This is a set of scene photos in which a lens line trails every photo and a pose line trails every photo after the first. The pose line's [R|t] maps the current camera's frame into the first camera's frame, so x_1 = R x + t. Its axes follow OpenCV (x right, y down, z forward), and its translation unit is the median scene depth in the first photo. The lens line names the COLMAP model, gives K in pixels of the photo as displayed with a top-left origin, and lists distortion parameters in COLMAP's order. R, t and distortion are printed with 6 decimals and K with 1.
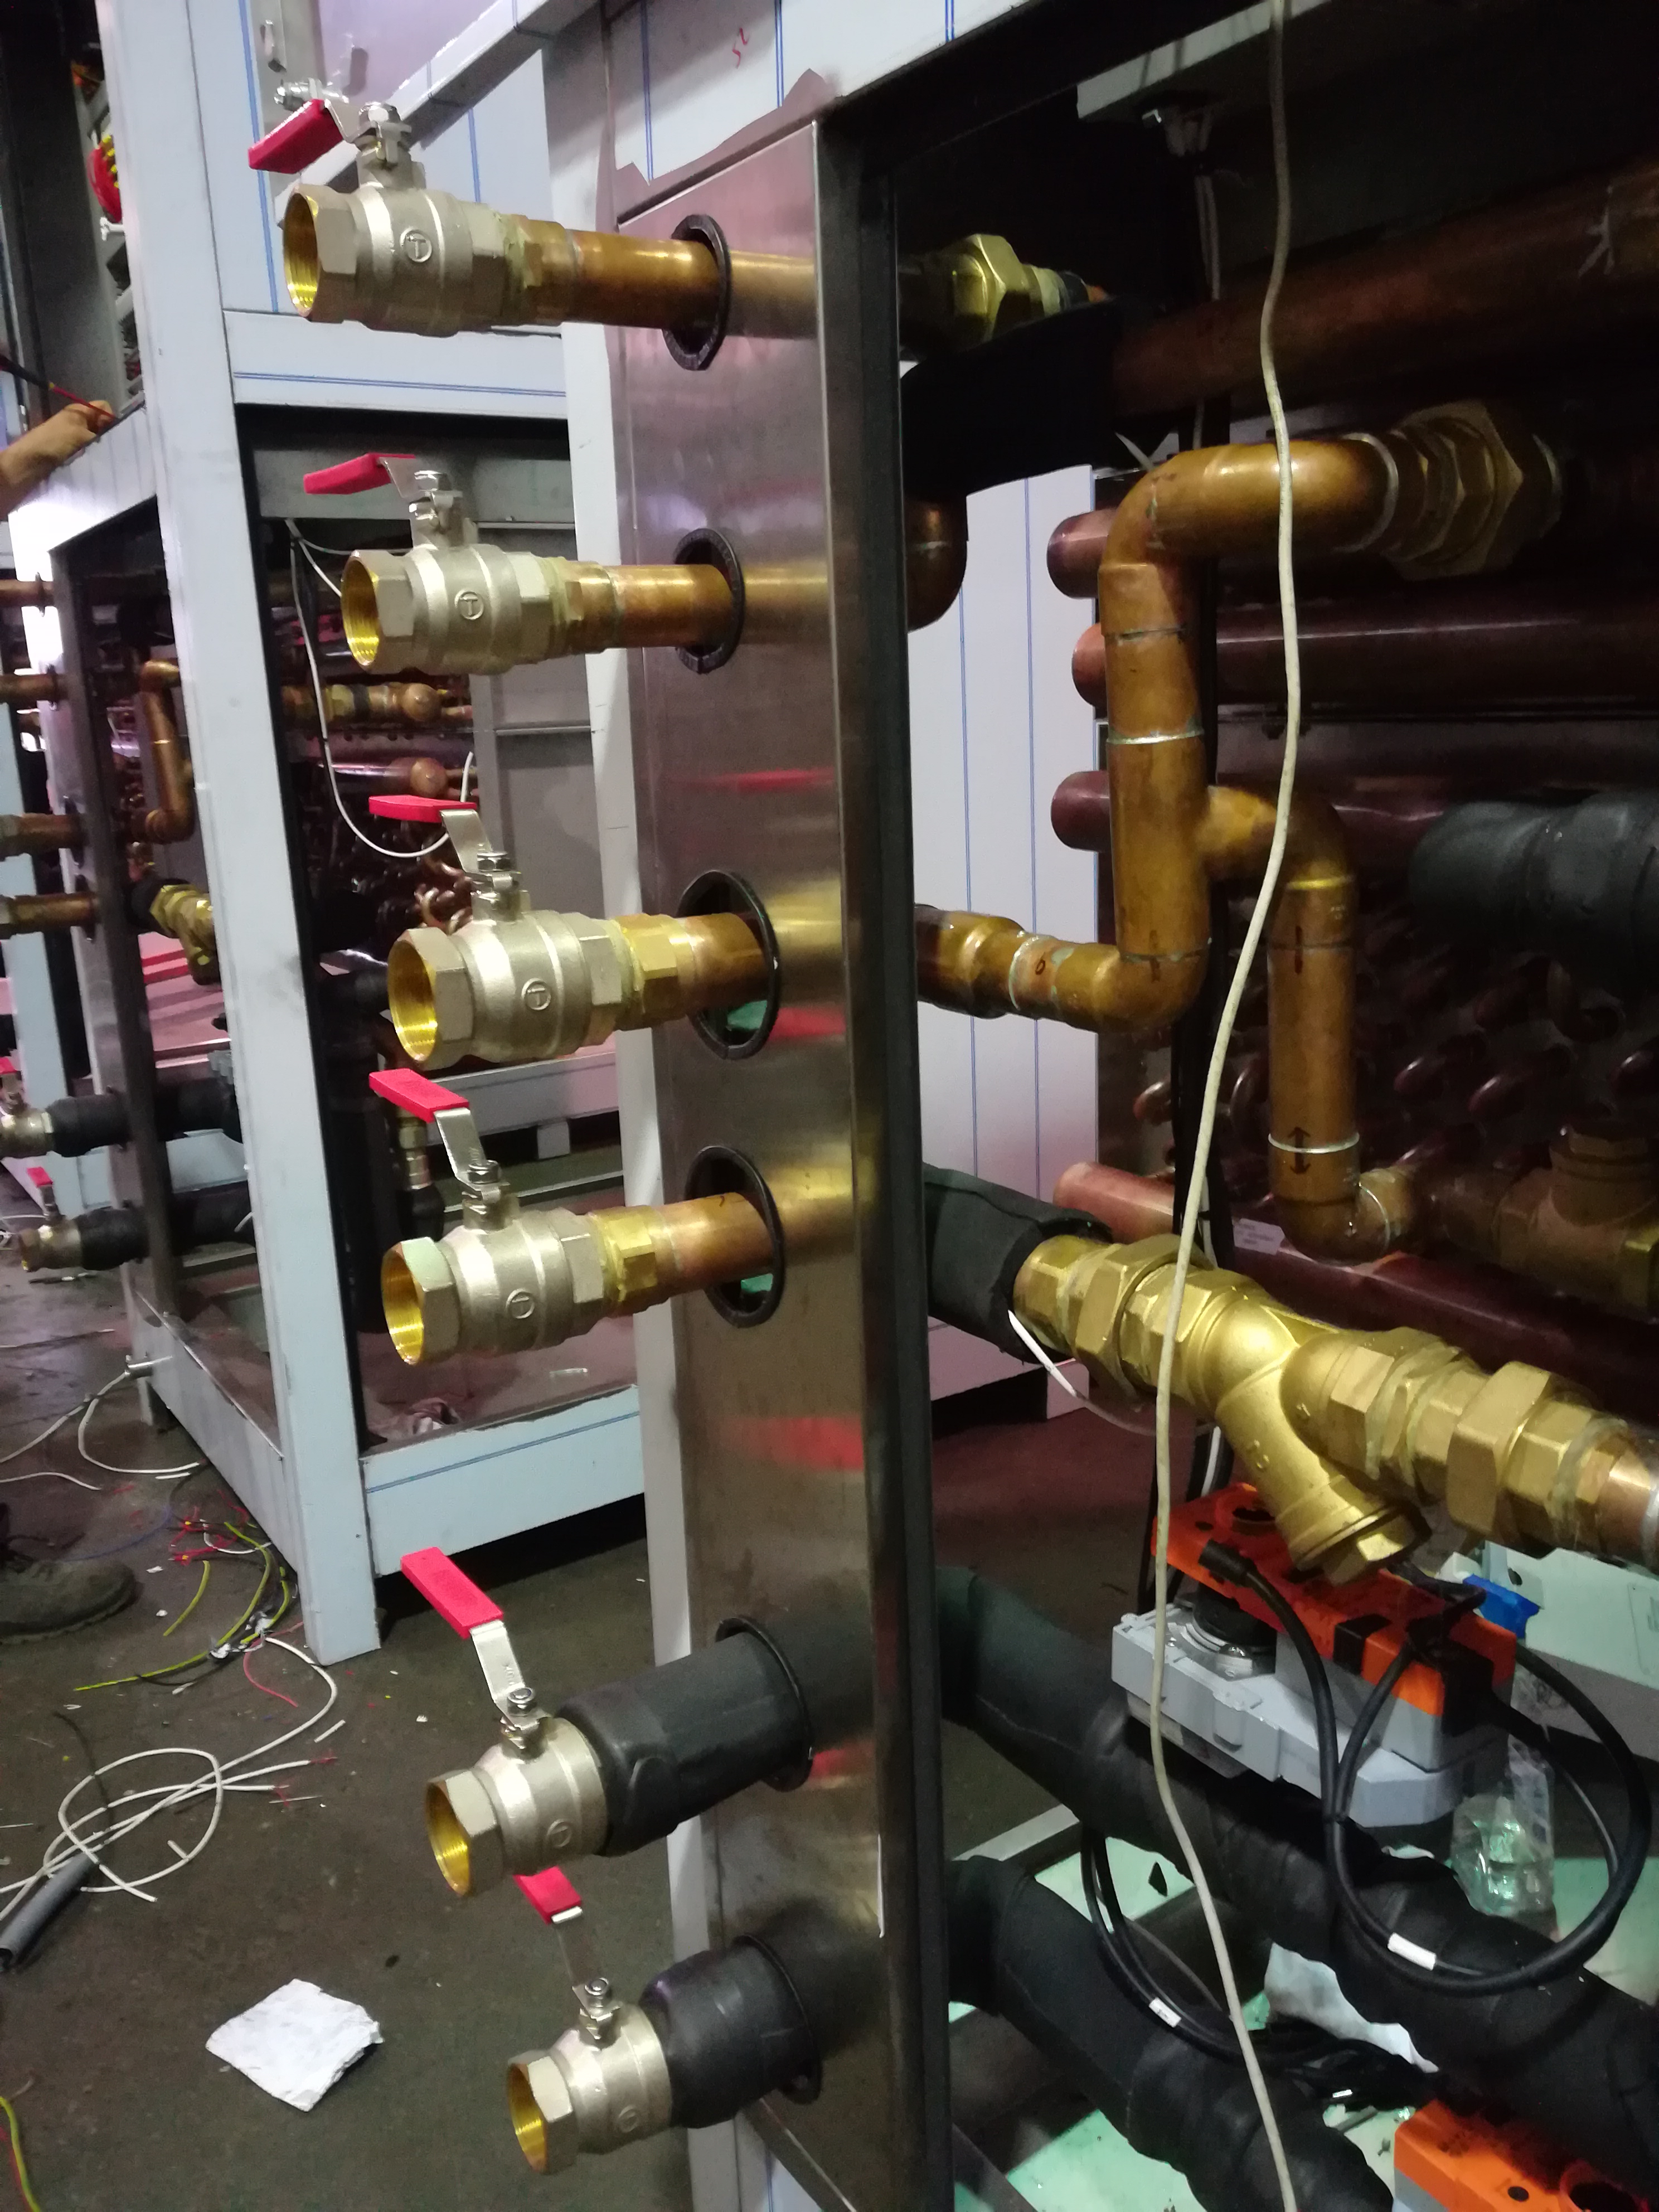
lens RADIAL K [[1731.0, 0, 829.5], [0, 1731.0, 1106.0], [0, 0, 1]] dist [0.064009, -0.108343]
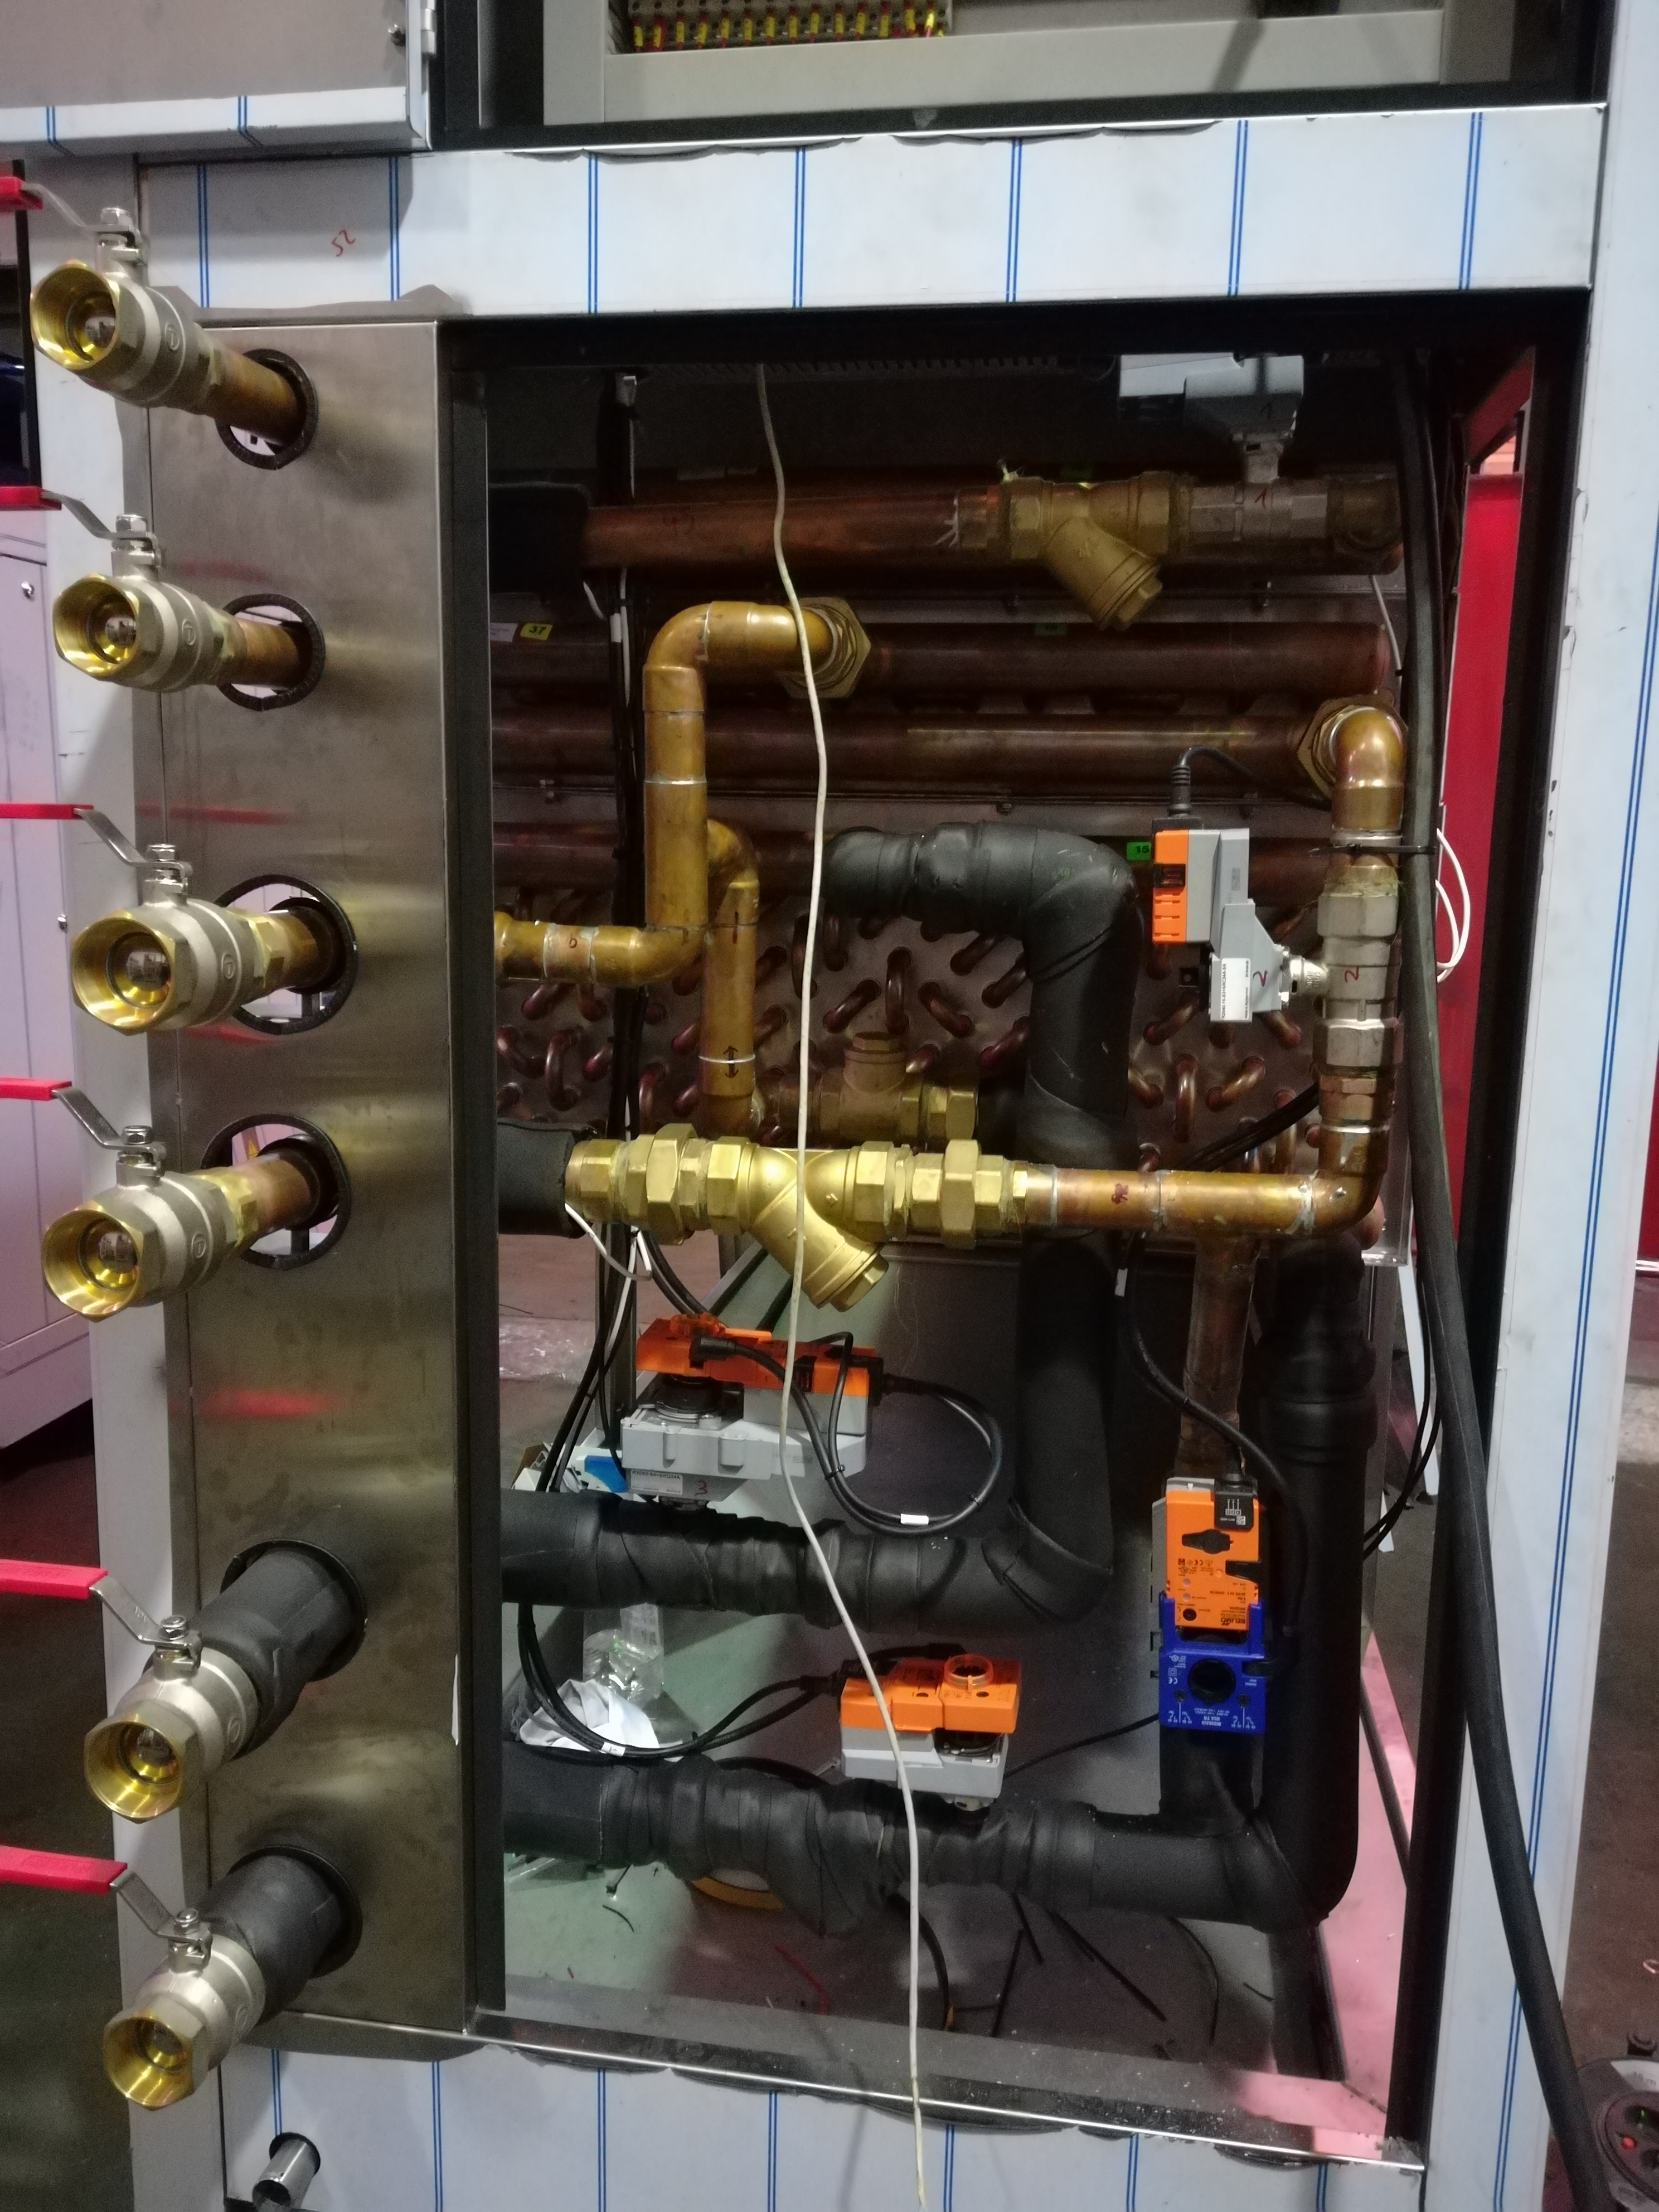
lens RADIAL K [[1731.0, 0, 829.5], [0, 1731.0, 1106.0], [0, 0, 1]] dist [0.064009, -0.108343]
pose [[0.674210, -0.062961, 0.735851, -0.841000], [0.125655, 0.991612, -0.030285, 0.128423], [-0.727772, 0.112882, 0.676466, -0.086764]]
